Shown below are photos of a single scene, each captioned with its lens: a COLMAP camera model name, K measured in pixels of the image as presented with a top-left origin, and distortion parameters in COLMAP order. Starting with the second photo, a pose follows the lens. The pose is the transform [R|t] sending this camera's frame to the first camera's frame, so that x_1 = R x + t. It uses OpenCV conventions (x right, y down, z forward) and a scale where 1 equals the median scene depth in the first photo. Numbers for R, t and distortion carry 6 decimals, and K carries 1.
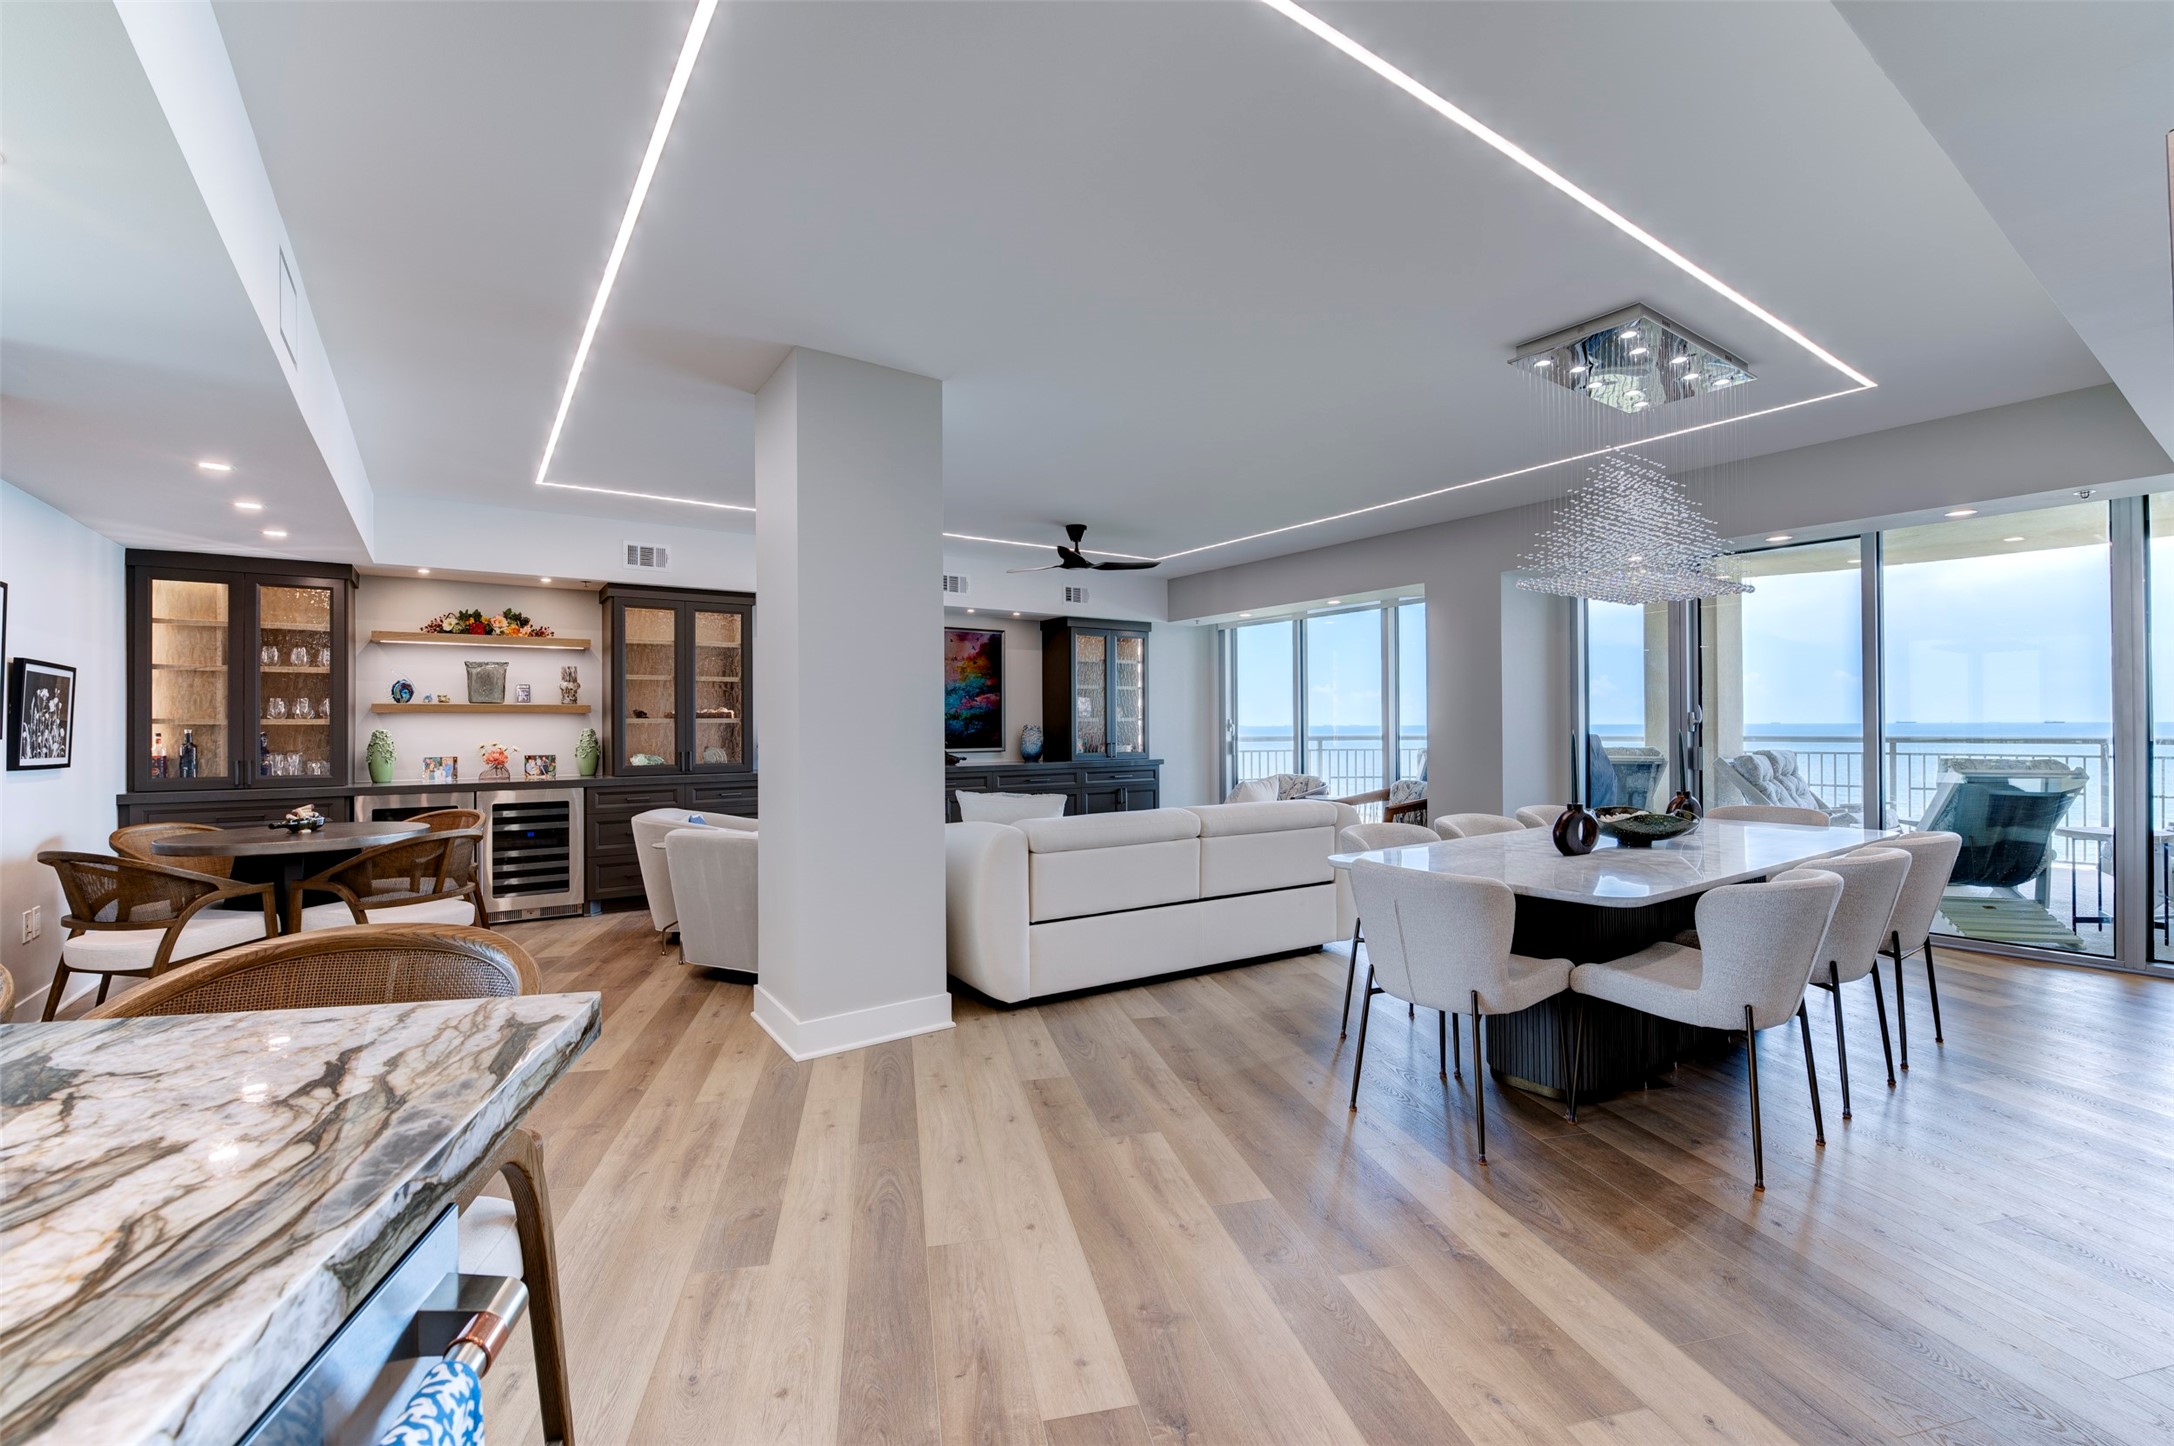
lens RADIAL K [[913.1, 0, 1087.0], [0, 913.1, 723.0], [0, 0, 1]] dist [-0.020484, -0.000648]
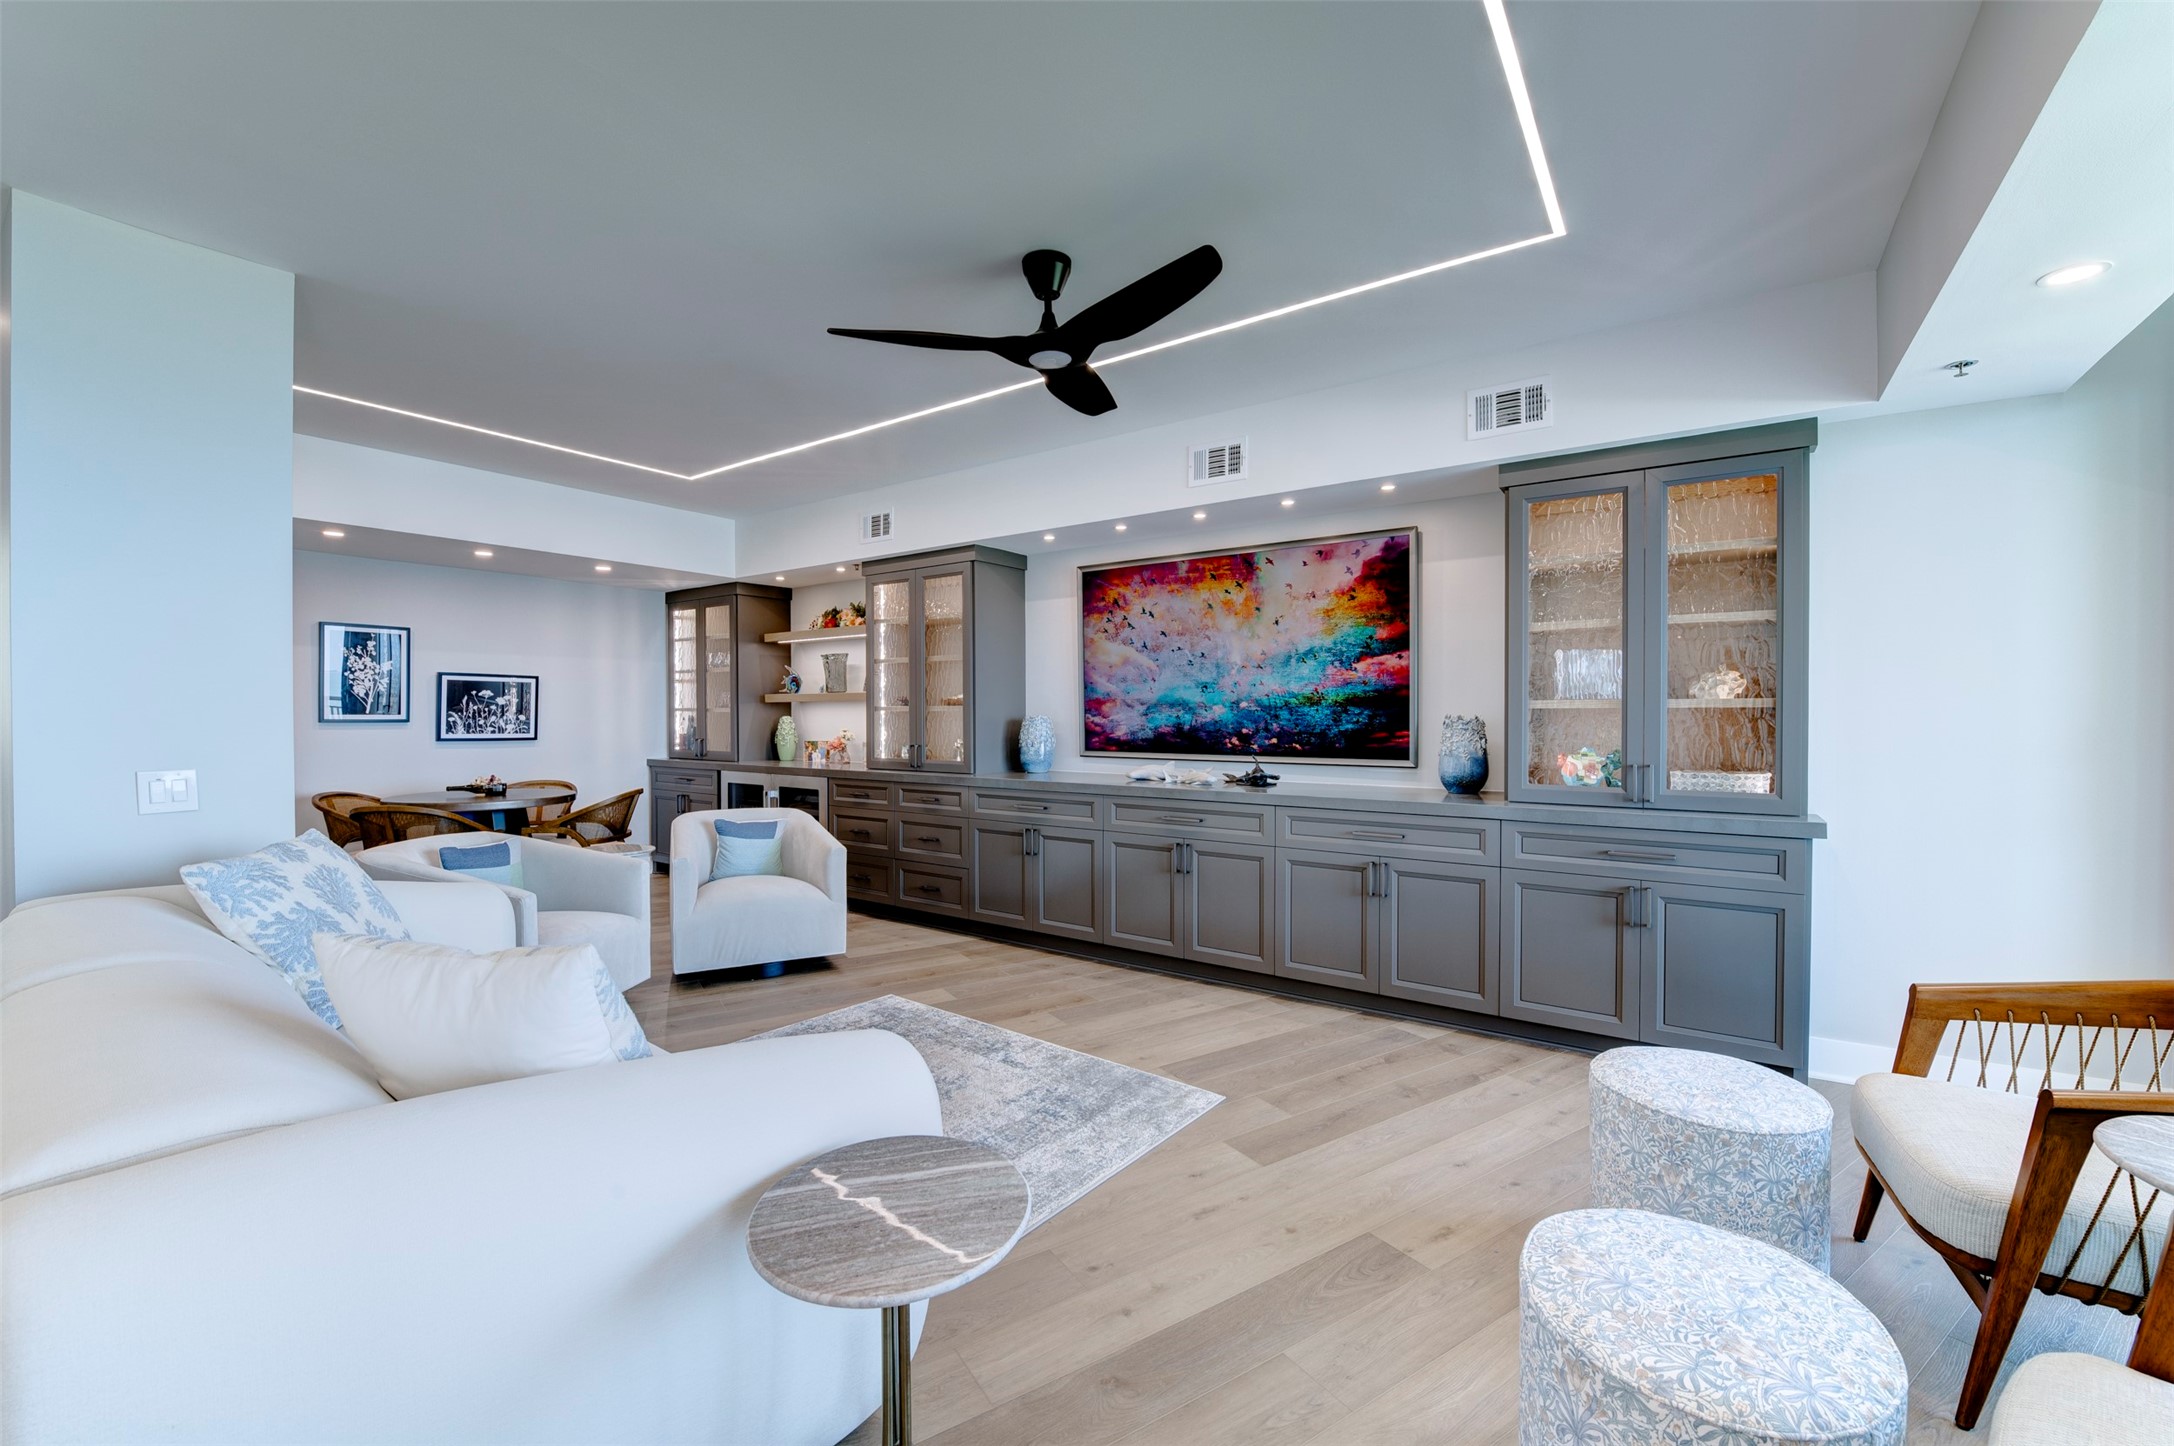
lens RADIAL K [[861.3, 0, 1112.1], [0, 861.3, 721.5], [0, 0, 1]] dist [-0.008723, -0.000066]
pose [[0.352117, 0.016519, -0.935810, 0.422160], [0.002549, 0.999824, 0.018608, -0.005465], [0.935953, -0.008938, 0.352013, 0.978041]]
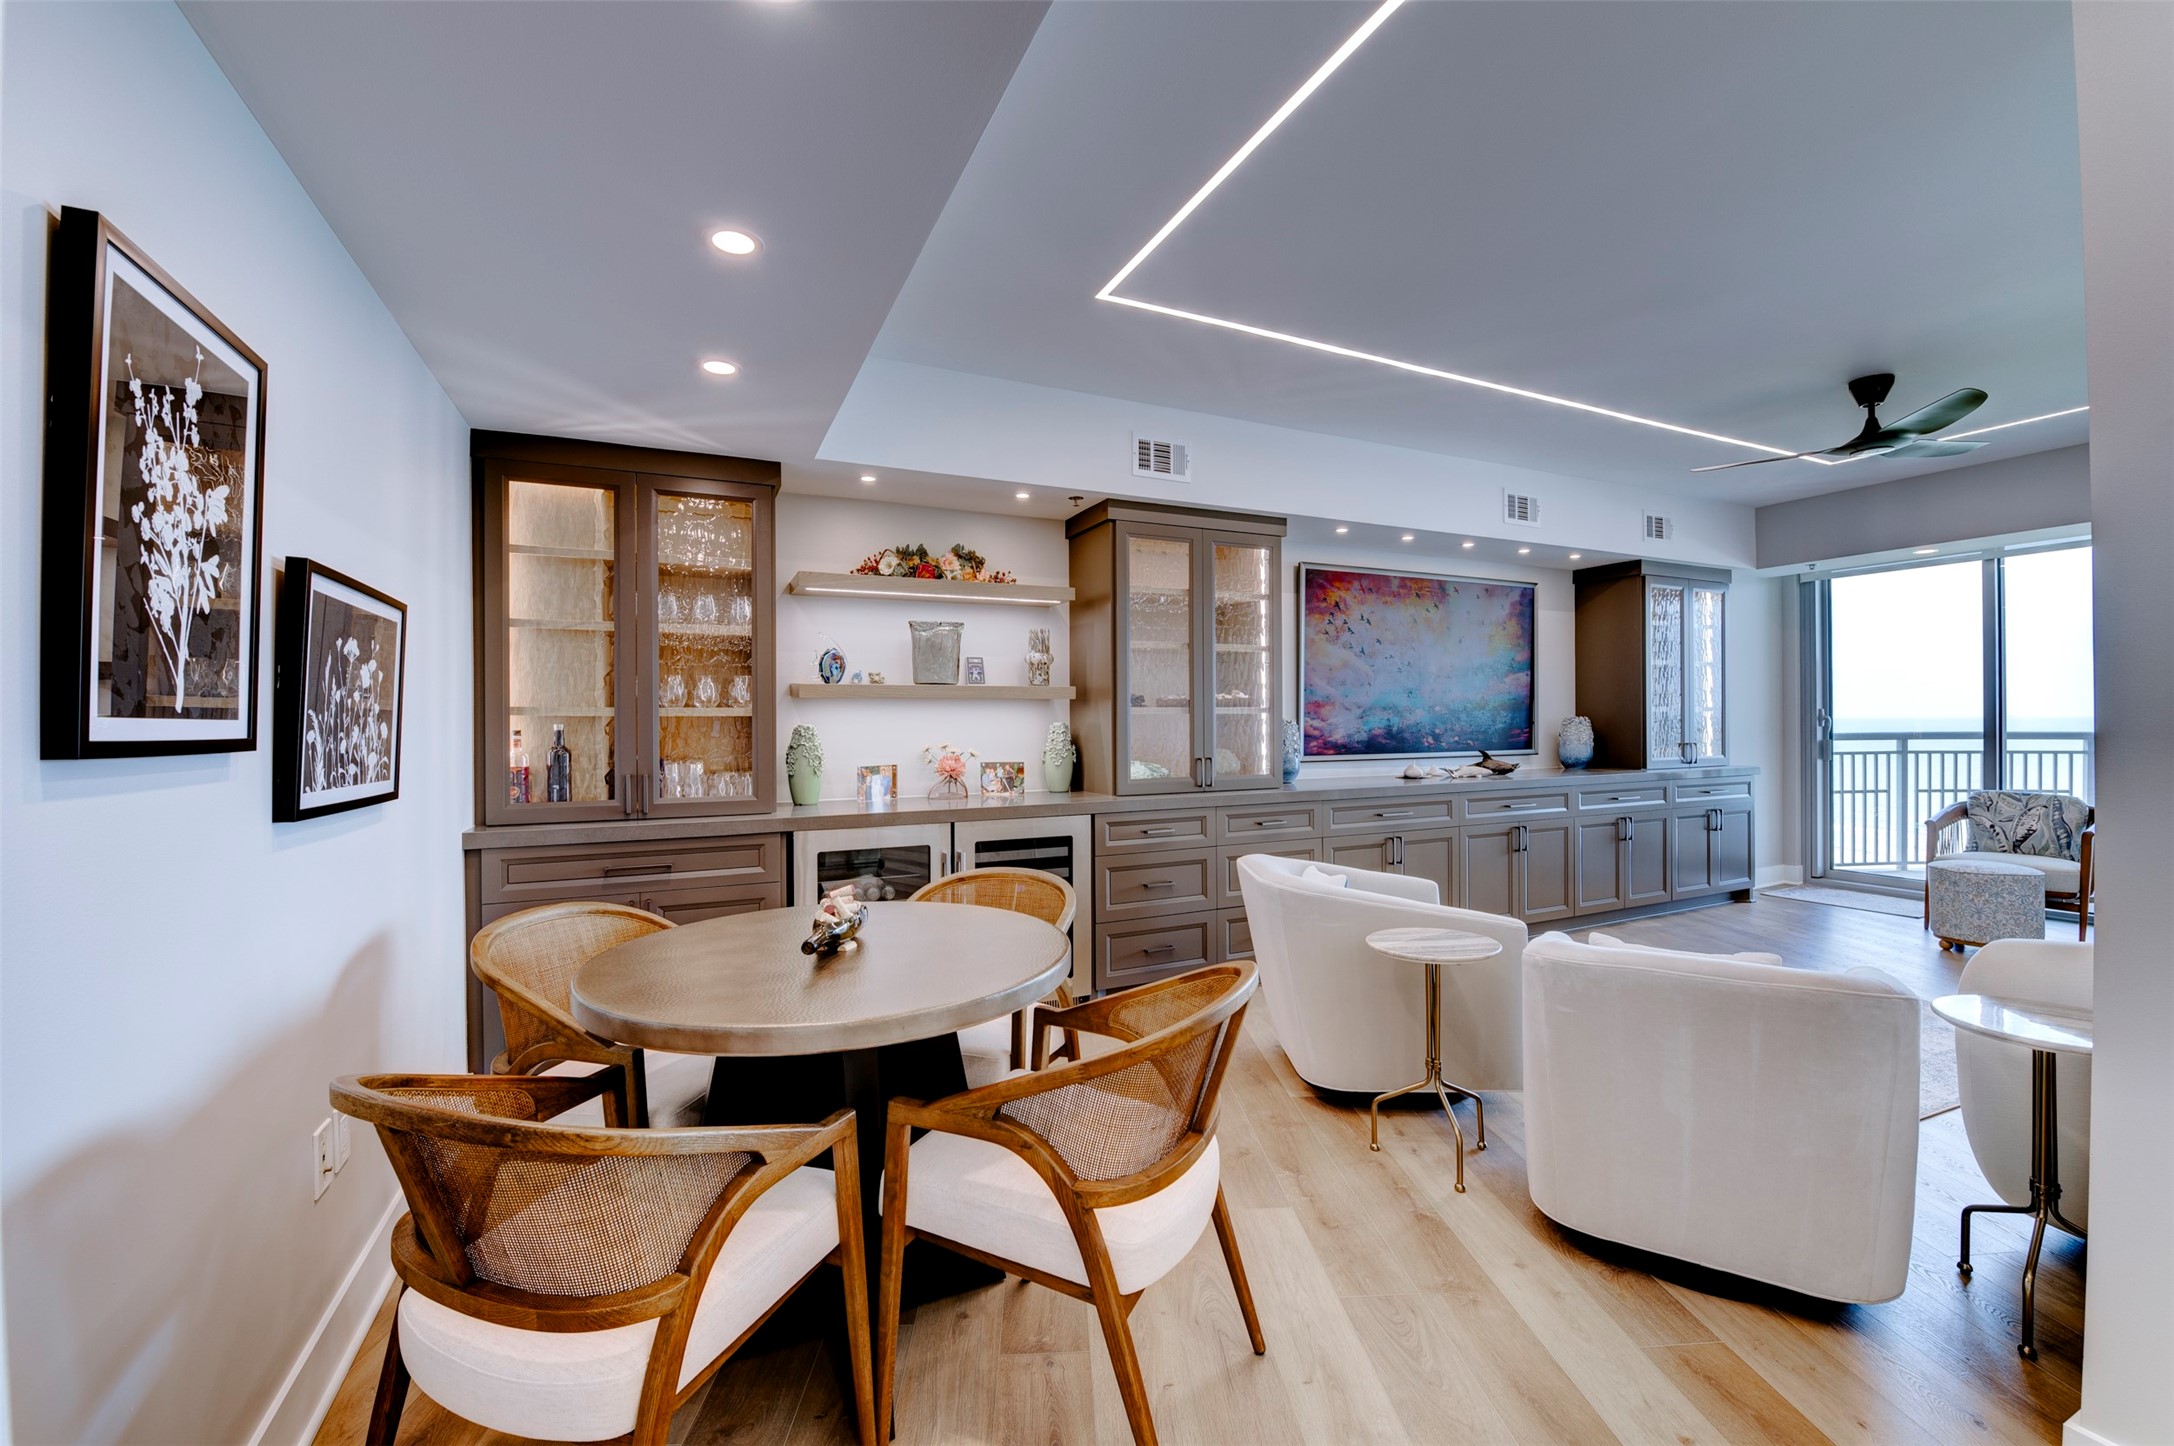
lens RADIAL K [[880.8, 0, 1087.0], [0, 880.8, 723.0], [0, 0, 1]] dist [-0.019932, -0.000329]
pose [[0.985188, 0.000330, -0.171476, -0.458281], [0.000920, 0.999974, 0.007213, 0.002073], [0.171474, -0.007264, 0.985162, 0.393928]]
